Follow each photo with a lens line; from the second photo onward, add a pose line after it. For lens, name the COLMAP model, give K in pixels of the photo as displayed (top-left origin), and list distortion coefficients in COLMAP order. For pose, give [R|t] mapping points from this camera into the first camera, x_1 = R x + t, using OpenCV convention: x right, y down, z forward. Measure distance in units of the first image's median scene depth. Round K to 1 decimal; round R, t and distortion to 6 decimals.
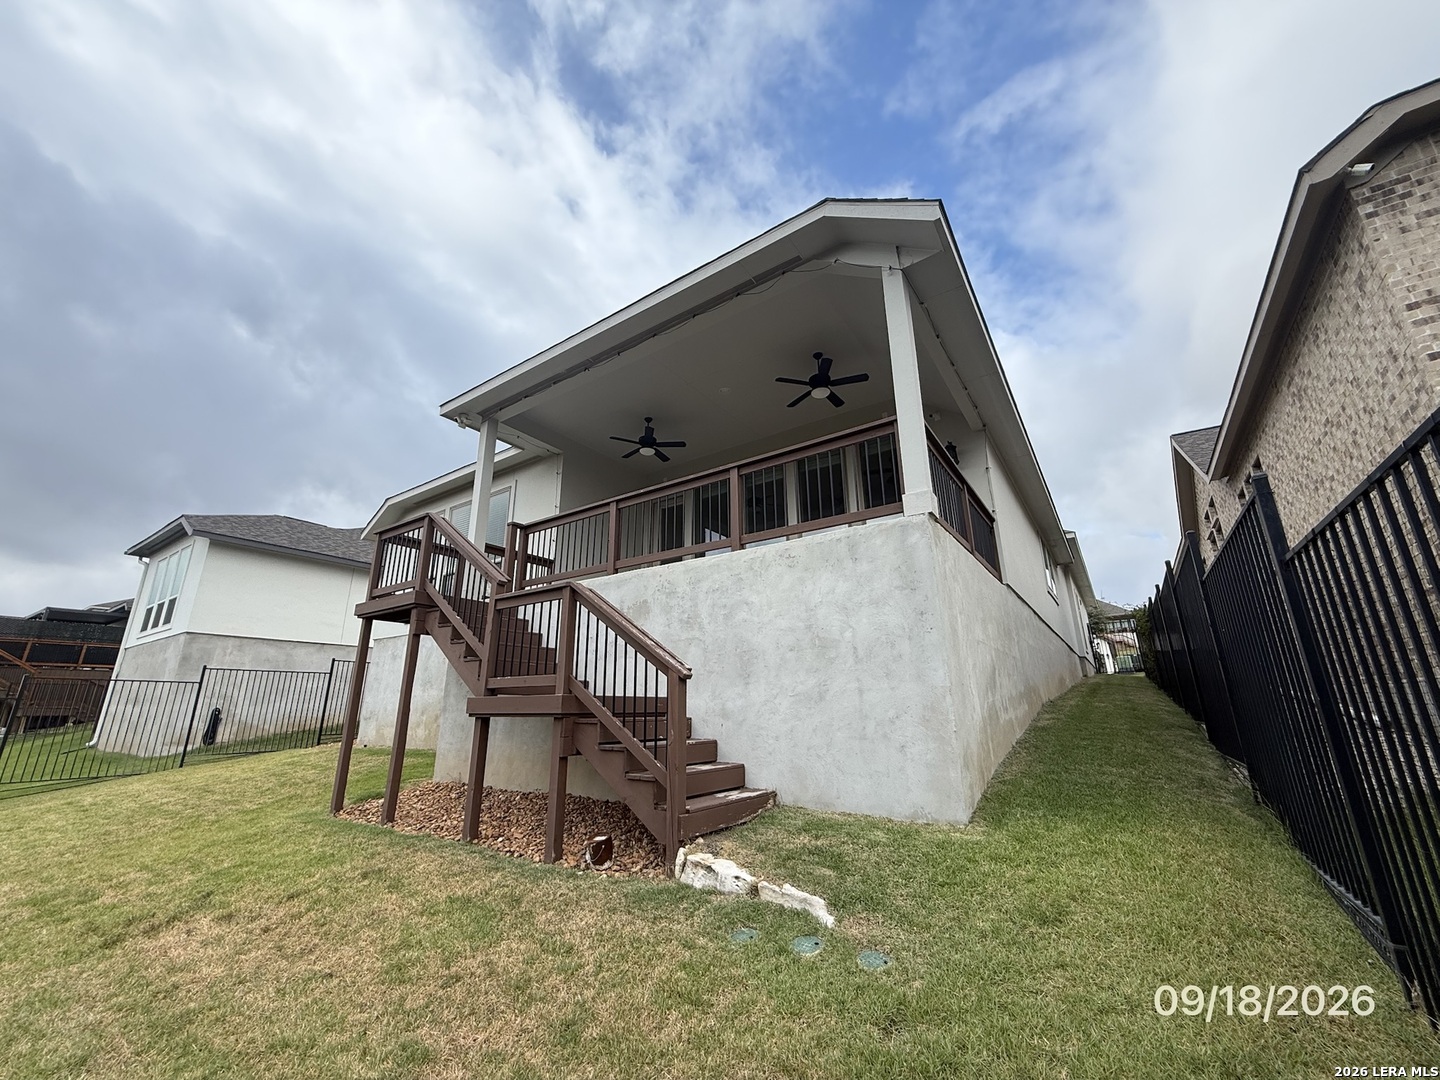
lens RADIAL K [[569.5, 0, 719.7], [0, 569.5, 540.2], [0, 0, 1]] dist [0.000468, -0.000055]
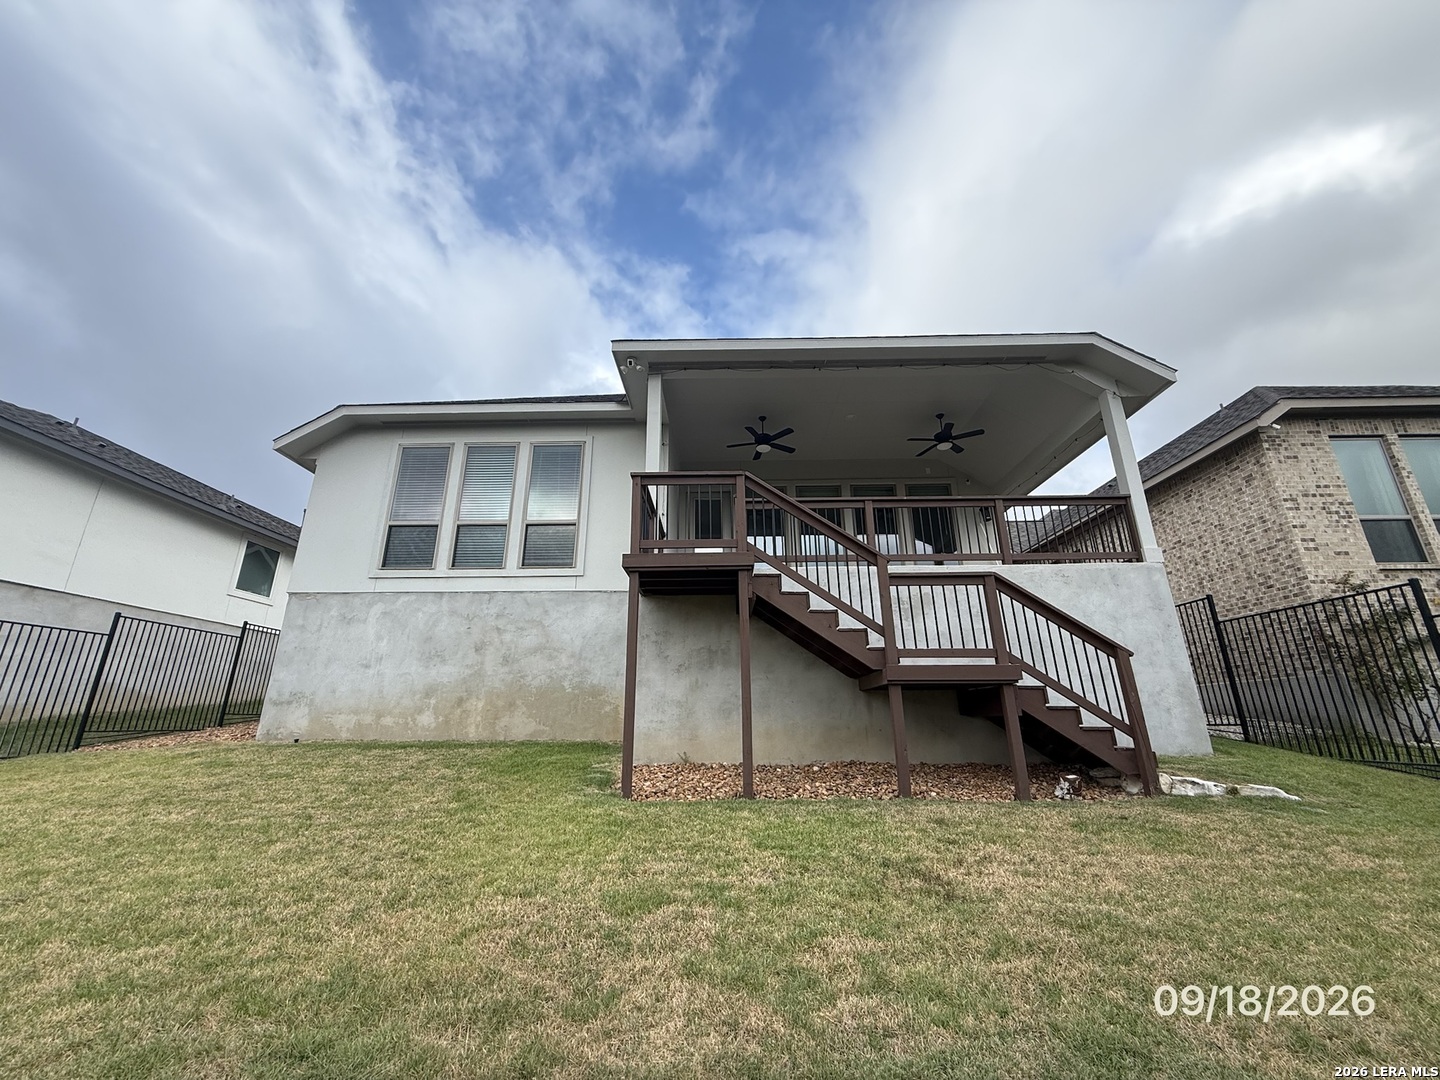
lens RADIAL K [[569.5, 0, 715.4], [0, 569.5, 541.2], [0, 0, 1]] dist [0.000468, -0.000055]
pose [[0.834261, 0.172054, 0.523838, -1.458642], [-0.161309, 0.984660, -0.066511, 0.192889], [-0.527245, -0.029013, 0.849218, 0.311596]]
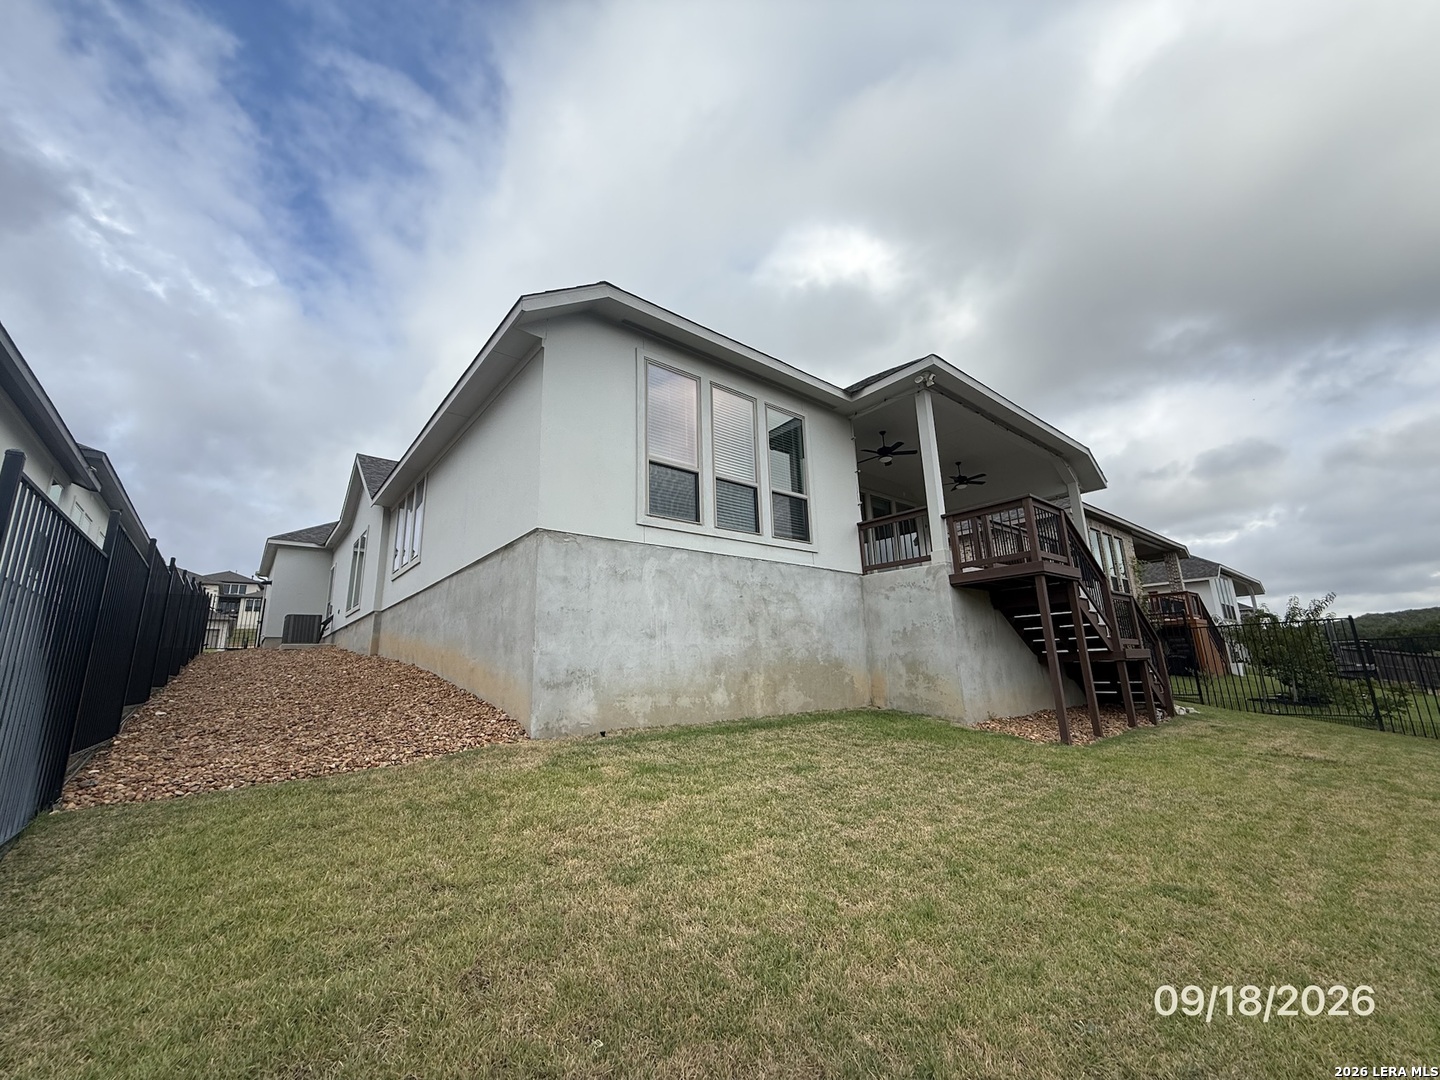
lens RADIAL K [[569.5, 0, 716.1], [0, 569.5, 539.5], [0, 0, 1]] dist [0.000468, -0.000055]
pose [[0.273074, 0.216496, 0.937315, -2.744220], [-0.248801, 0.957091, -0.148579, 0.583601], [-0.929262, -0.192632, 0.315221, 1.865239]]
